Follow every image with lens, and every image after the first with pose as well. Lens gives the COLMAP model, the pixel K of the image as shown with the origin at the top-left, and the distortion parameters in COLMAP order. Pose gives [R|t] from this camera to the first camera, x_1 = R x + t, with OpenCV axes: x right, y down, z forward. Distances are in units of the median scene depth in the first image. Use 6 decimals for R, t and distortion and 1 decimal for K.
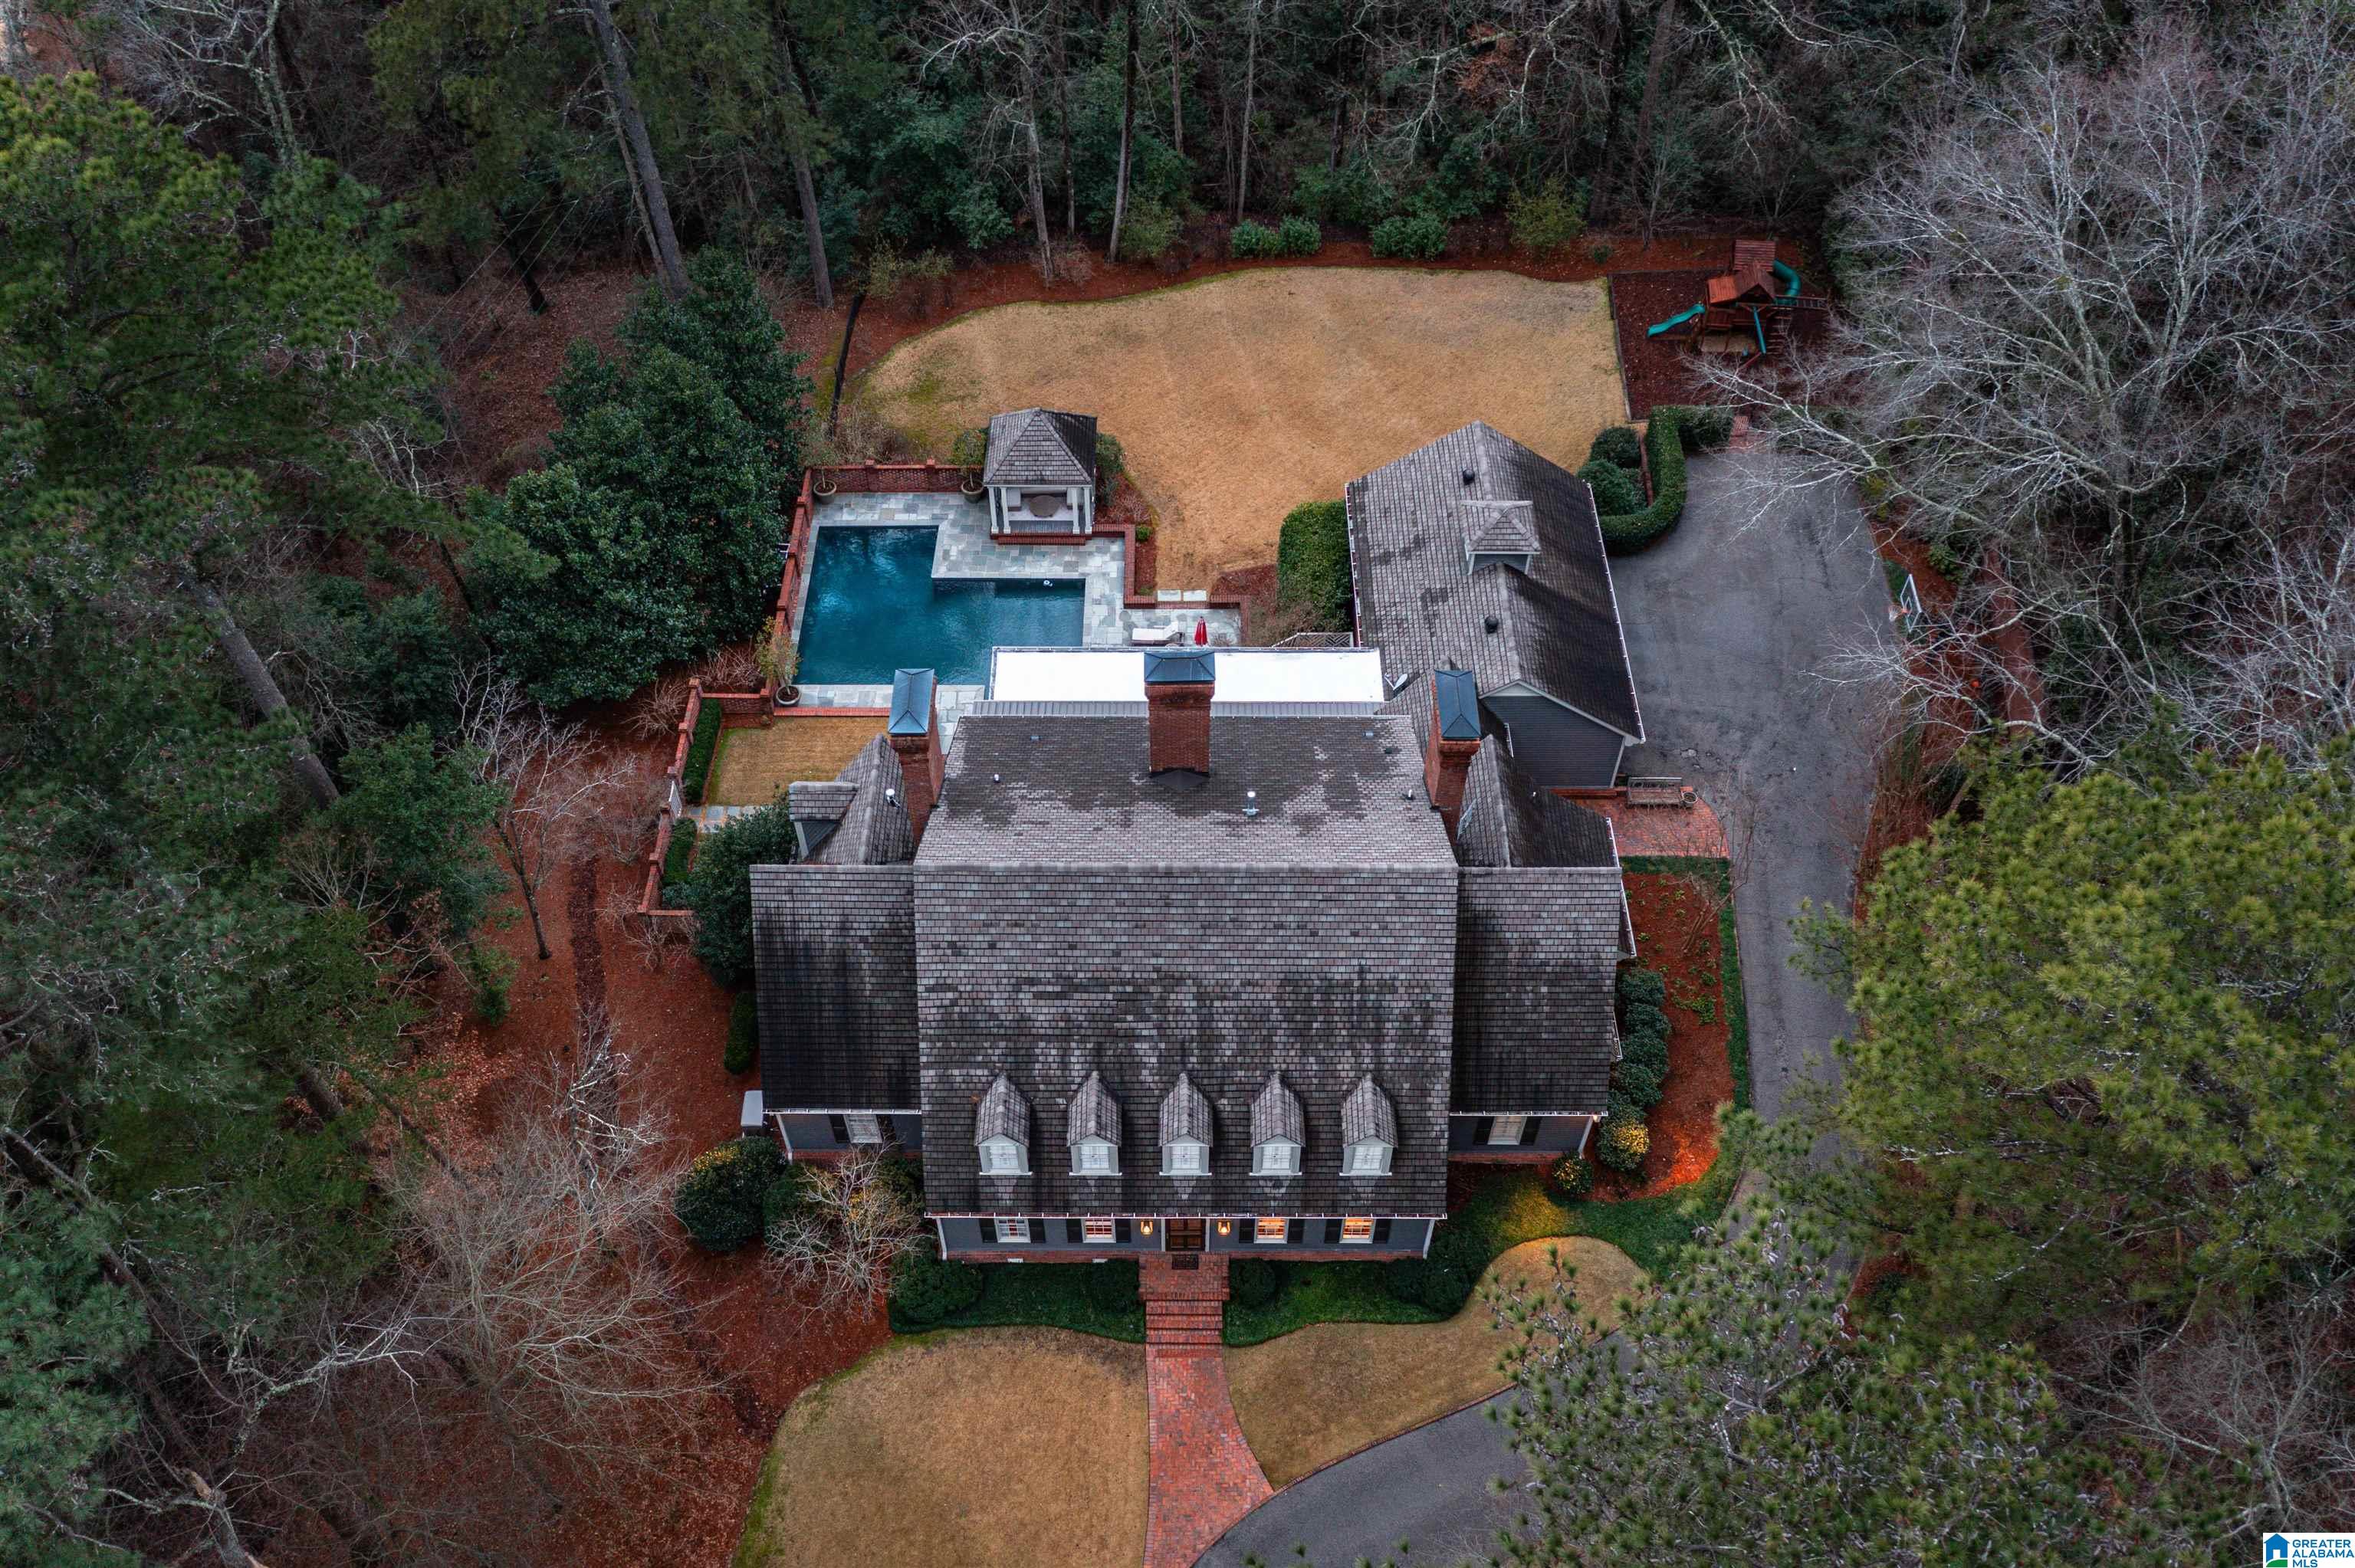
lens RADIAL K [[1887.3, 0, 1187.6], [0, 1887.3, 782.8], [0, 0, 1]] dist [-0.010038, -0.003179]
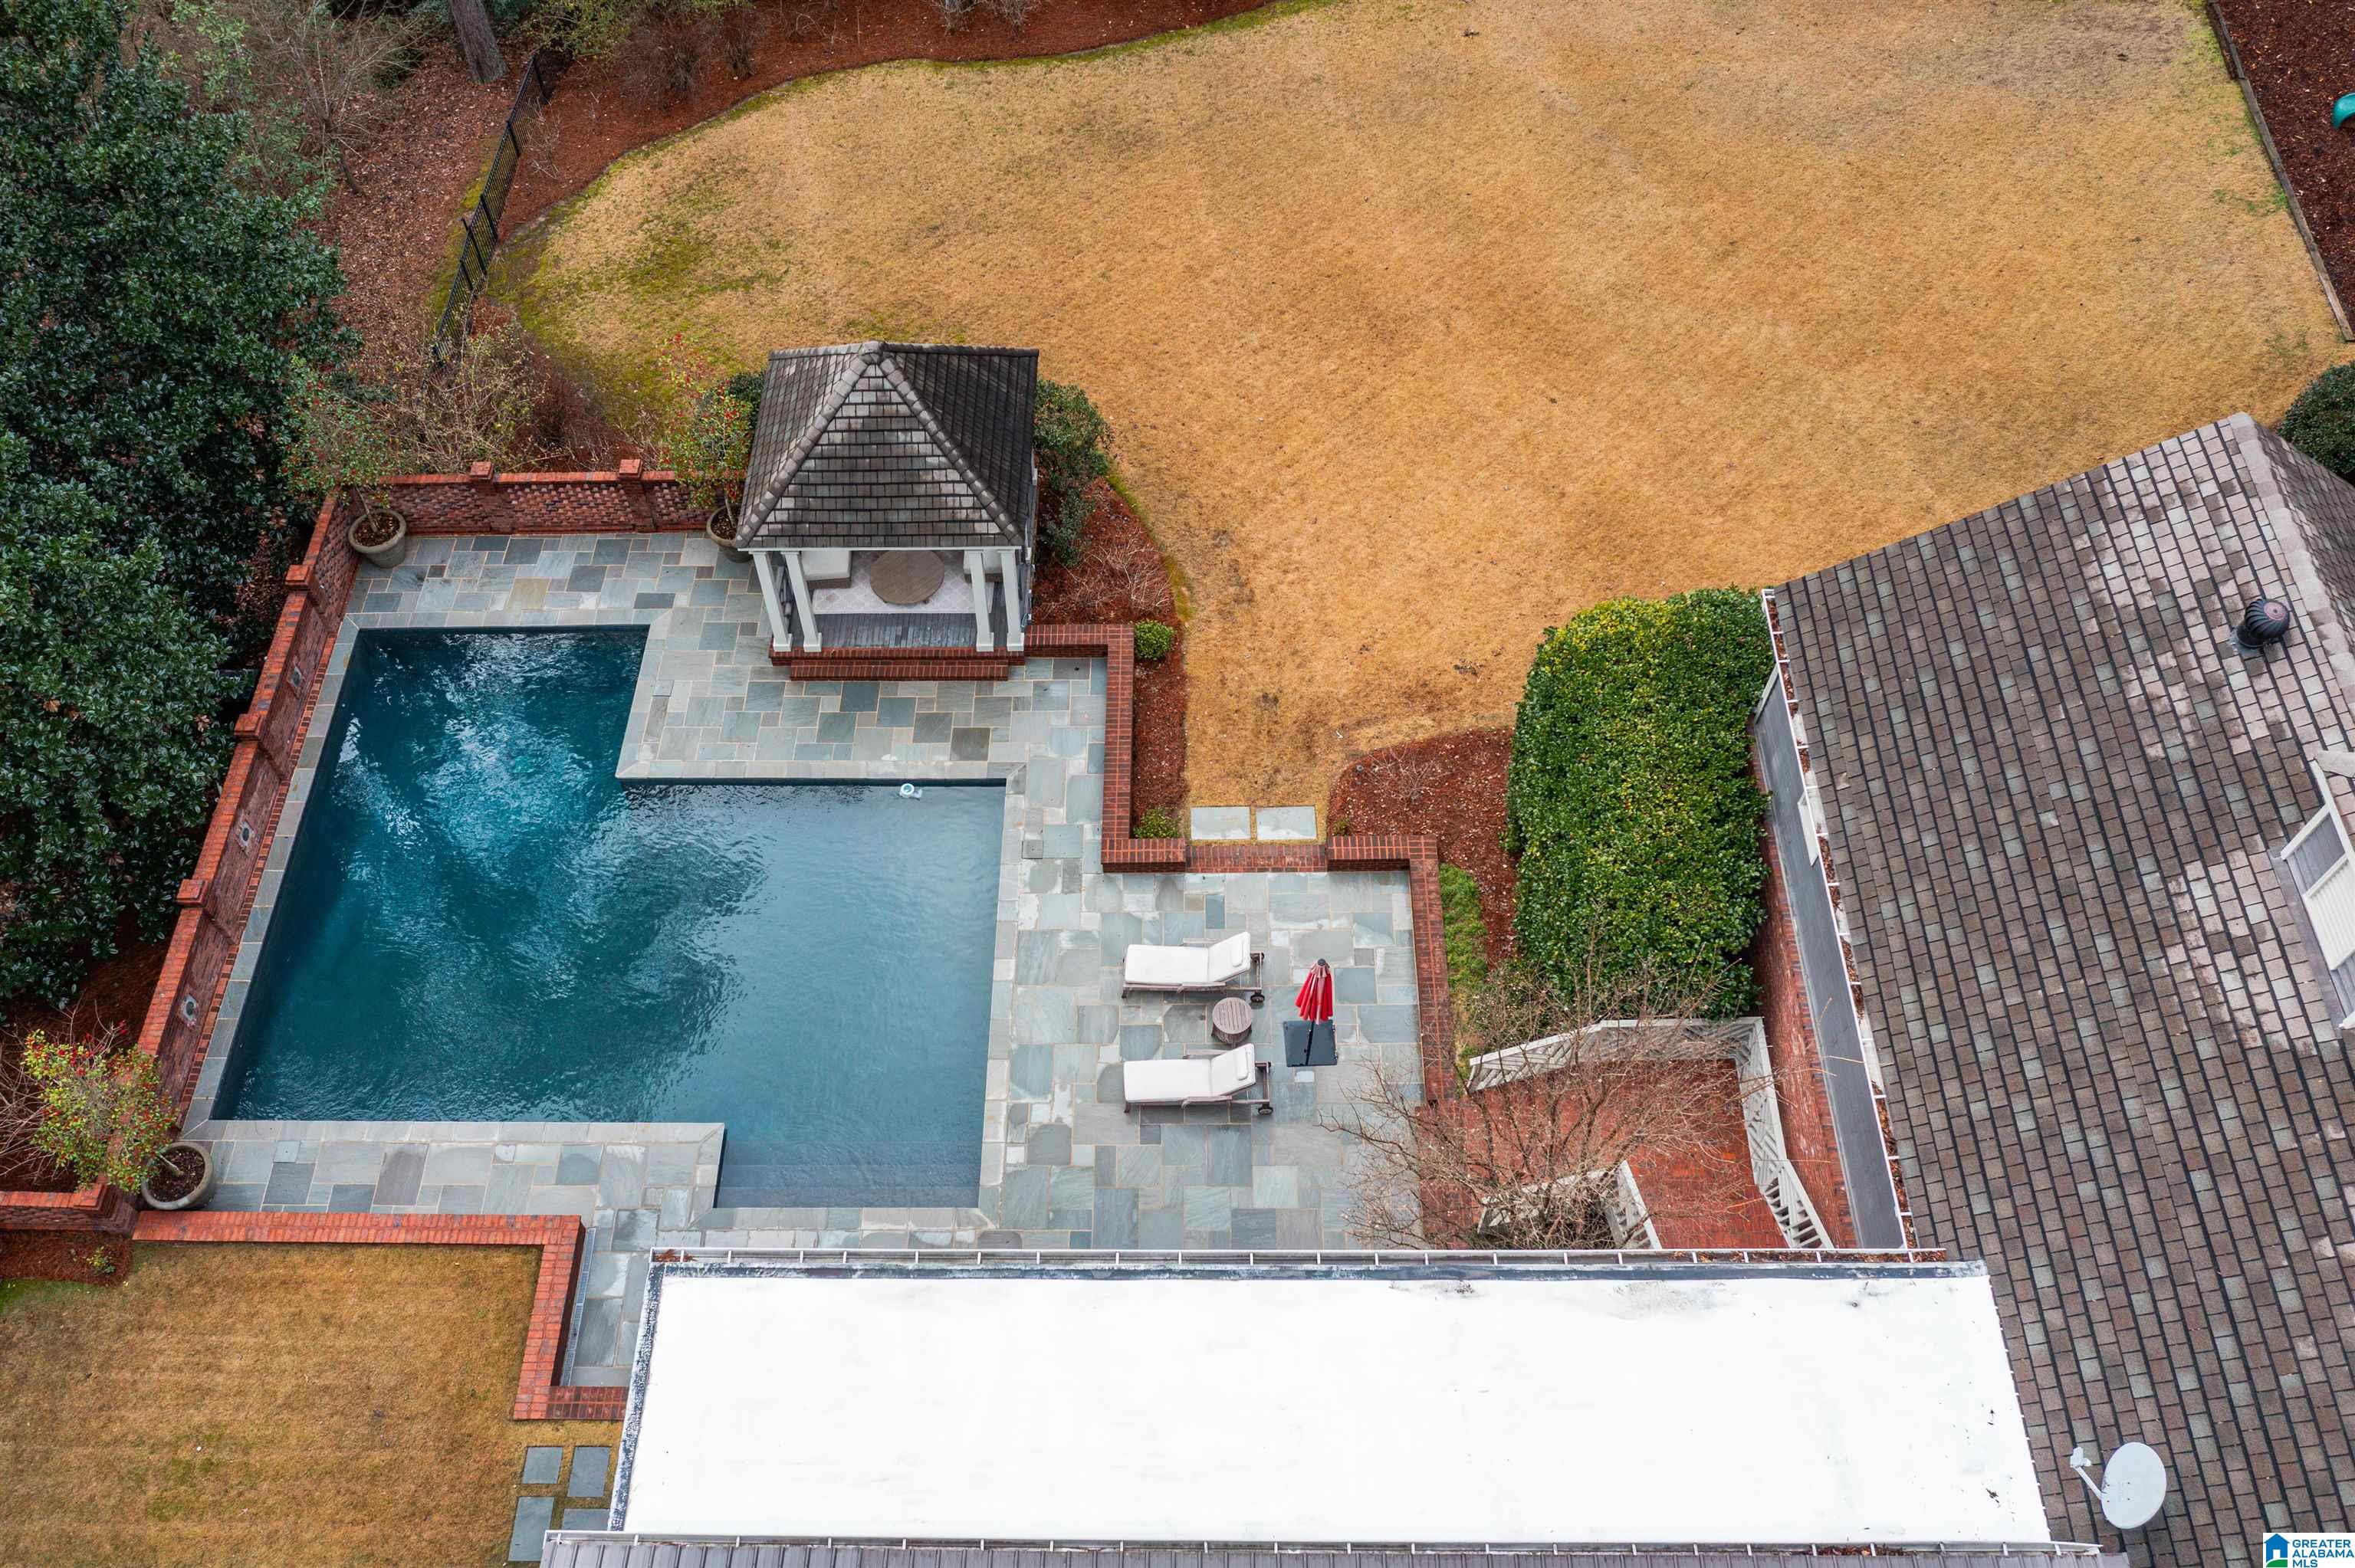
lens RADIAL K [[1887.3, 0, 1158.3], [0, 1887.3, 789.3], [0, 0, 1]] dist [-0.010038, -0.003179]
pose [[0.999598, -0.005538, -0.027801, -0.011512], [0.008542, 0.993992, 0.109121, -0.146177], [0.027029, -0.109314, 0.993640, 0.601359]]
